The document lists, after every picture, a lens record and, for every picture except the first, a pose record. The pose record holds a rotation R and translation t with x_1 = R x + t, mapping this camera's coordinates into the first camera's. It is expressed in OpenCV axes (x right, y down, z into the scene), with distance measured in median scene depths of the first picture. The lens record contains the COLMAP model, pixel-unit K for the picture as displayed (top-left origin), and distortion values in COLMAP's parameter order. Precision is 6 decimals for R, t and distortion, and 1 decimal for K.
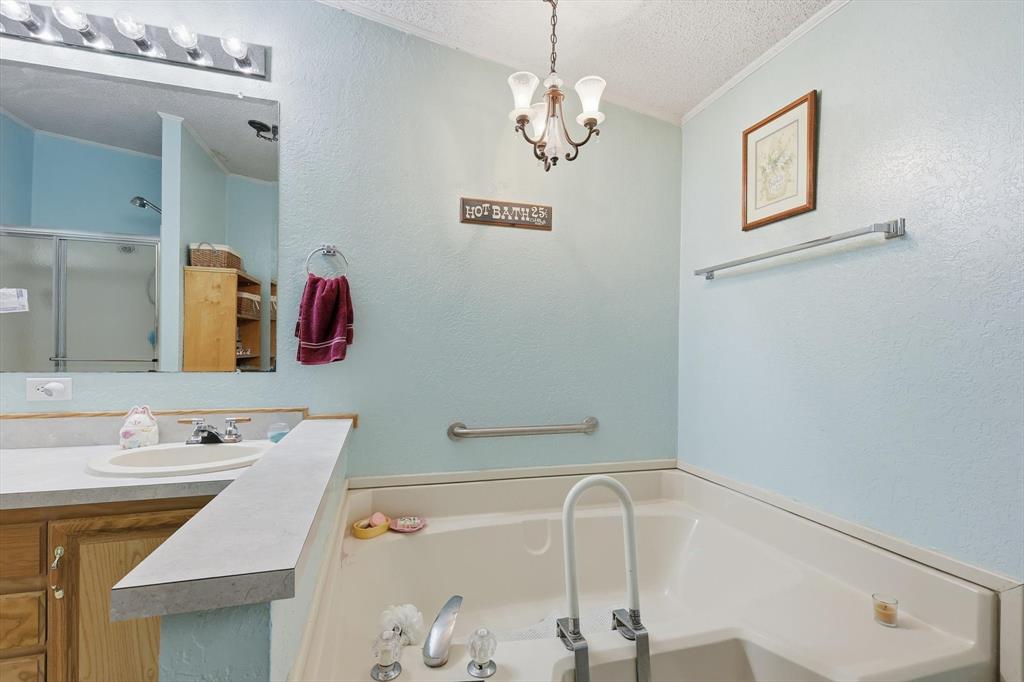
lens RADIAL K [[453.4, 0, 516.2], [0, 453.4, 359.5], [0, 0, 1]] dist [0.001077, 0.001837]
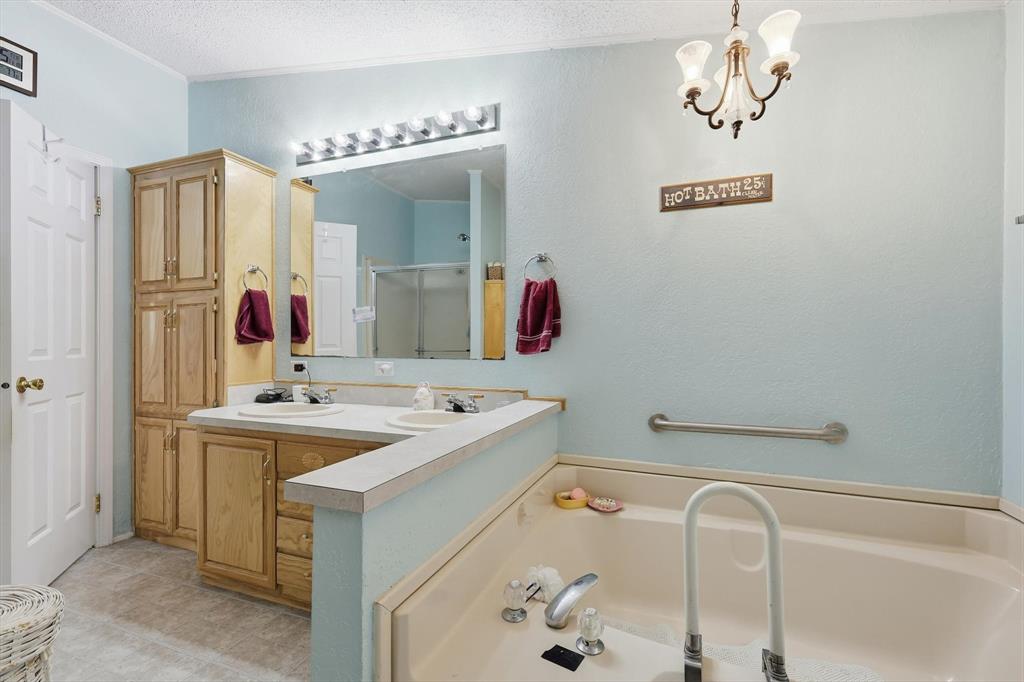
lens RADIAL K [[453.4, 0, 554.9], [0, 453.4, 350.6], [0, 0, 1]] dist [0.001077, 0.001837]
pose [[0.803753, 0.000568, -0.594963, 0.314073], [-0.001413, 0.999999, -0.000955, 0.002514], [0.594962, 0.001608, 0.803752, 0.073832]]
